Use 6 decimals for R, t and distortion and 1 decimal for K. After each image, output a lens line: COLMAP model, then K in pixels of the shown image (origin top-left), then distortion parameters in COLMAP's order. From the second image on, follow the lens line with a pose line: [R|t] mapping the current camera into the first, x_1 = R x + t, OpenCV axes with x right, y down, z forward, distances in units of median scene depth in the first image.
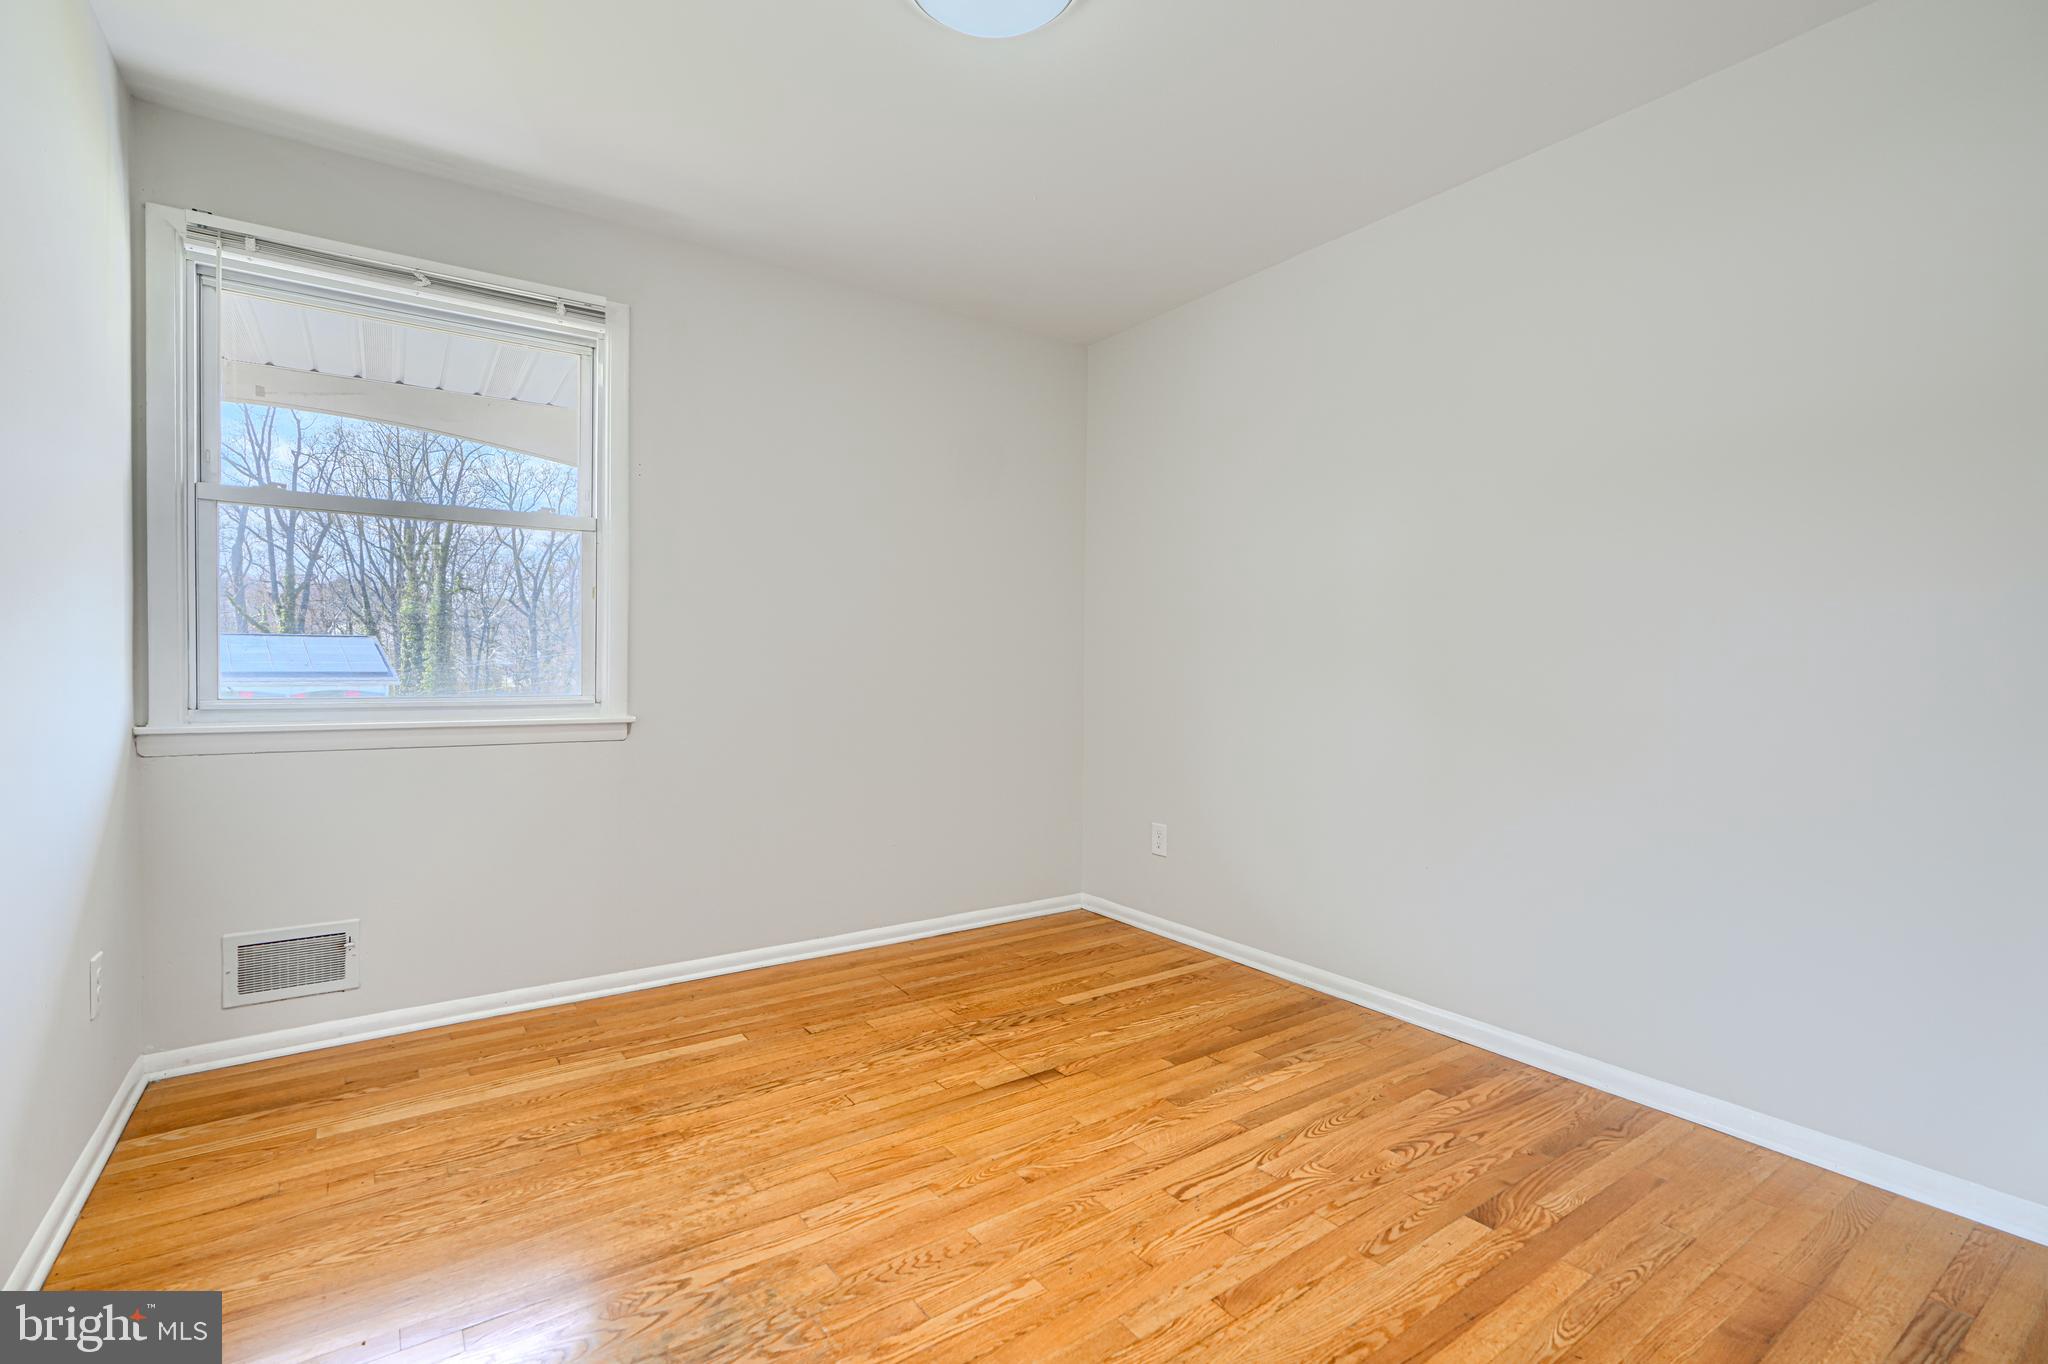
lens RADIAL K [[935.4, 0, 1021.1], [0, 935.4, 670.9], [0, 0, 1]] dist [0.000657, 0.000129]
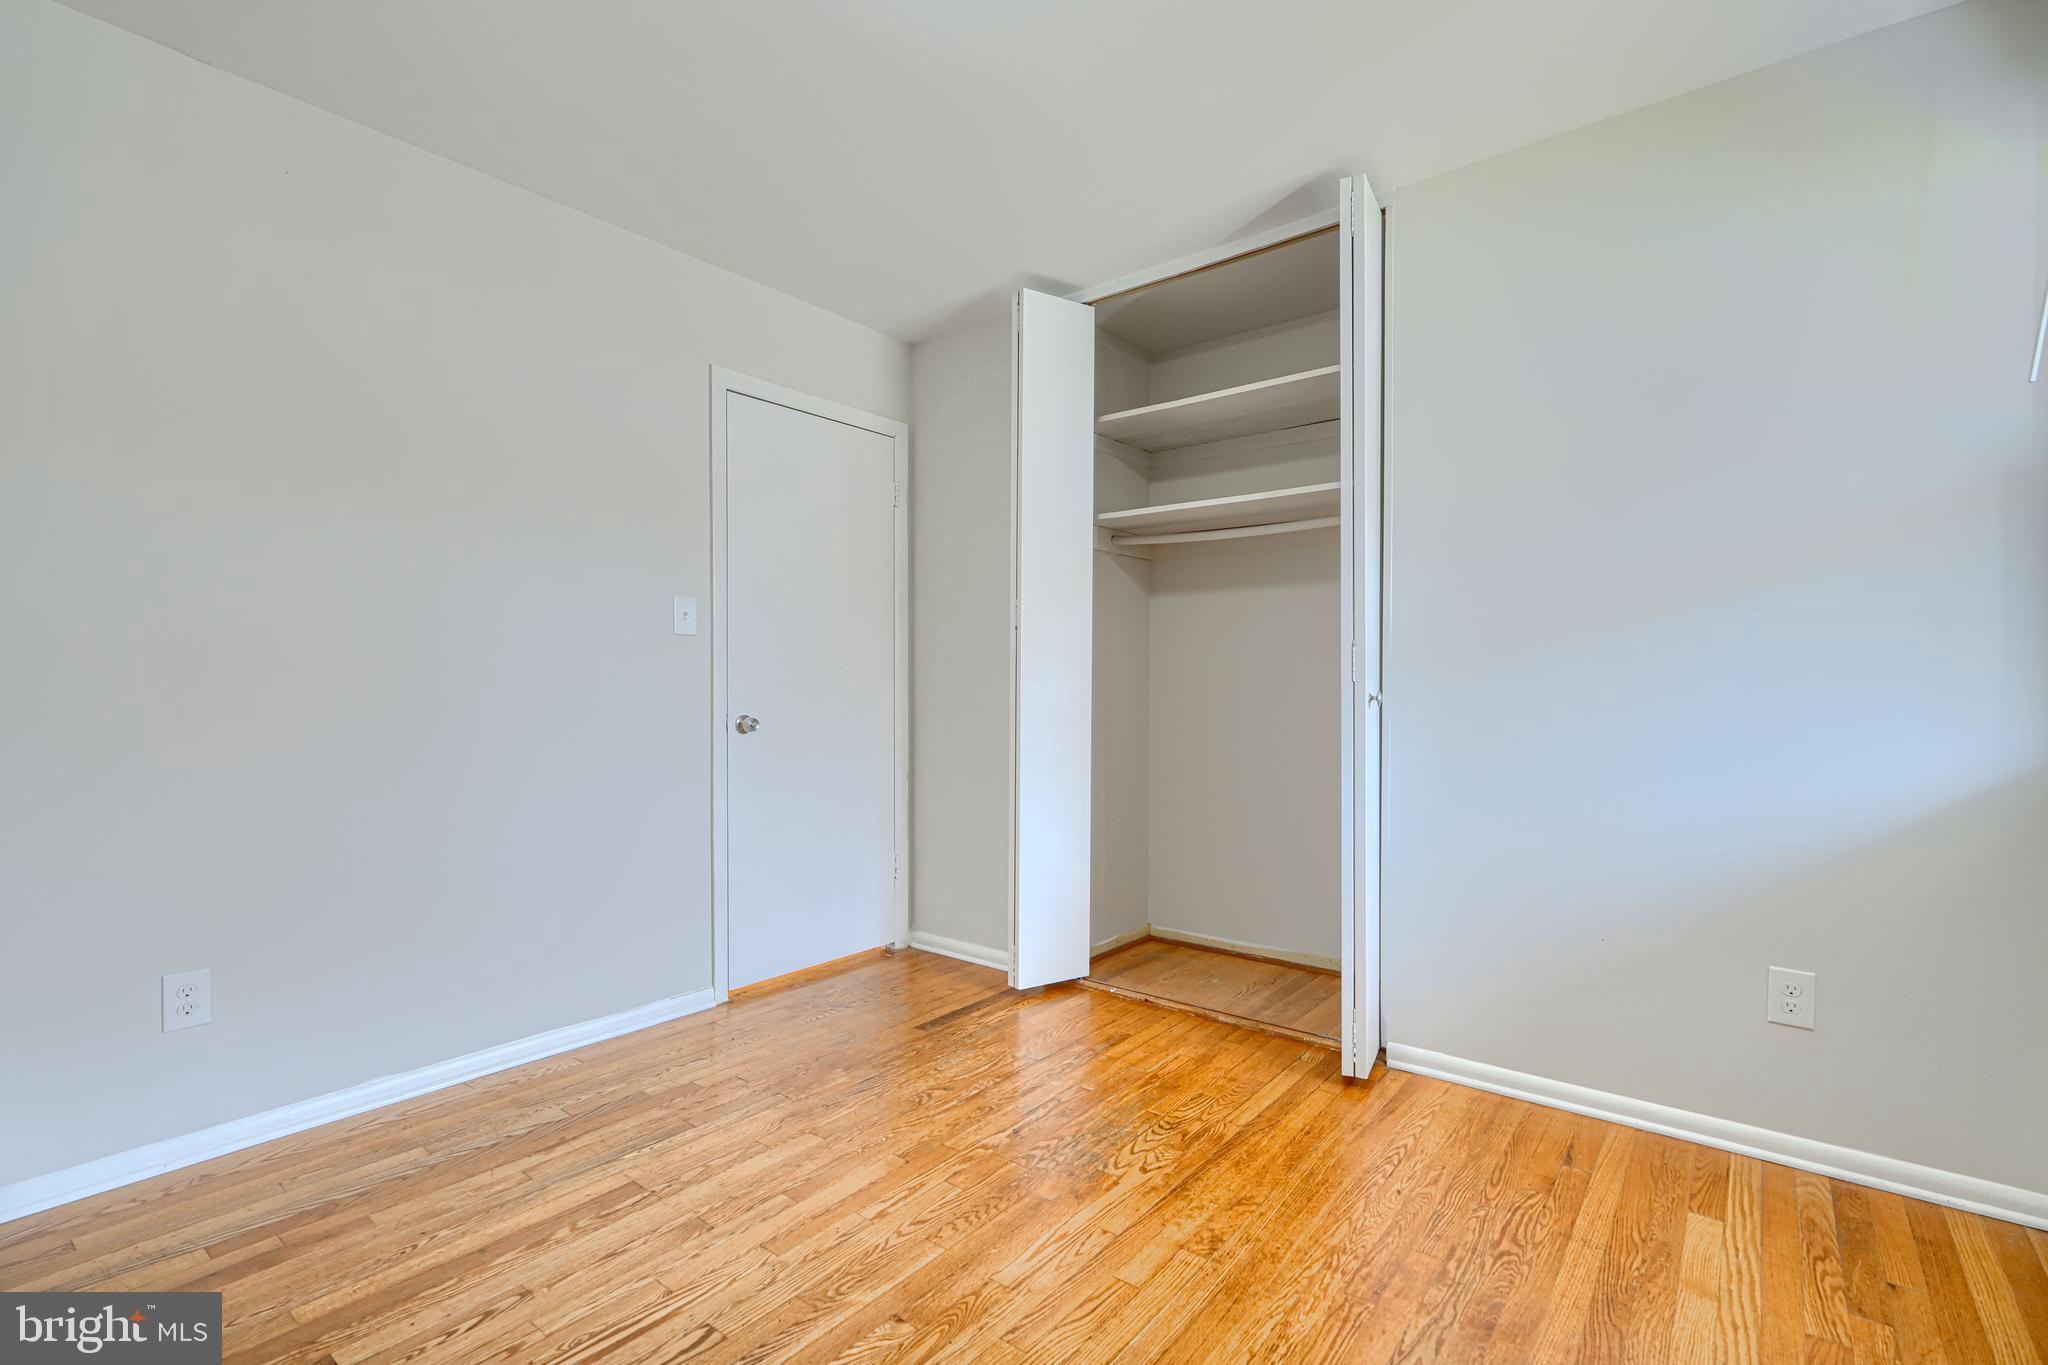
lens RADIAL K [[925.4, 0, 1021.9], [0, 925.4, 705.2], [0, 0, 1]] dist [0.000510, 0.000041]
pose [[-0.960357, 0.001419, -0.278770, 0.124682], [-0.006615, 0.999590, 0.027875, -0.012920], [0.278695, 0.028614, -0.959953, 1.762517]]
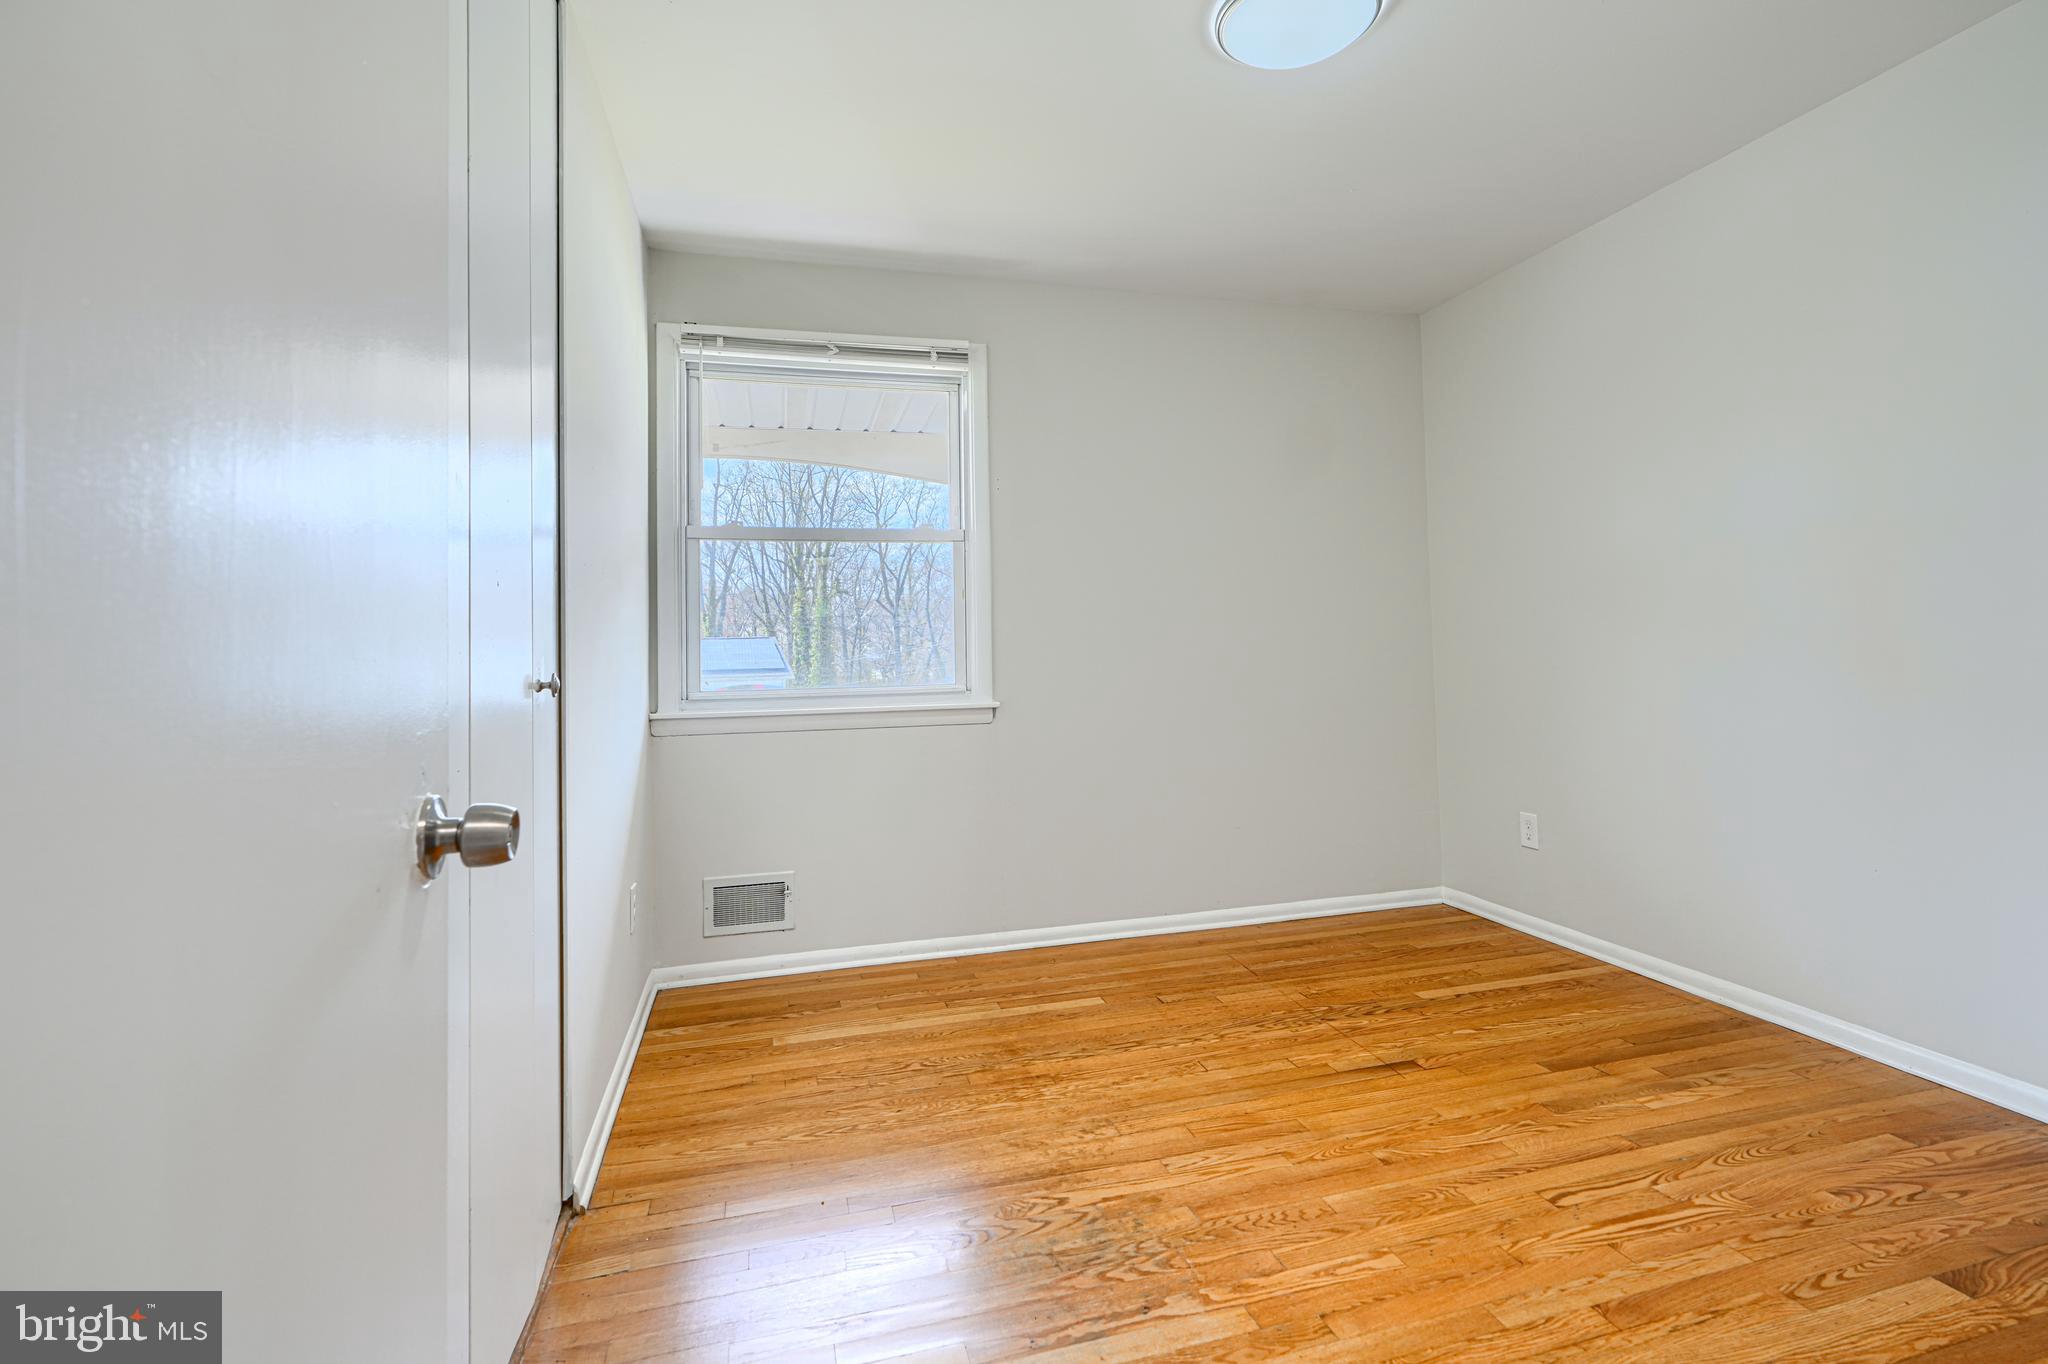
lens RADIAL K [[959.0, 0, 1033.2], [0, 959.0, 615.8], [0, 0, 1]] dist [0.001489, 0.000220]
pose [[0.942709, -0.040950, -0.331093, 0.016307], [0.027156, 0.998564, -0.046184, -0.000542], [0.332509, 0.034547, 0.942467, -0.108127]]
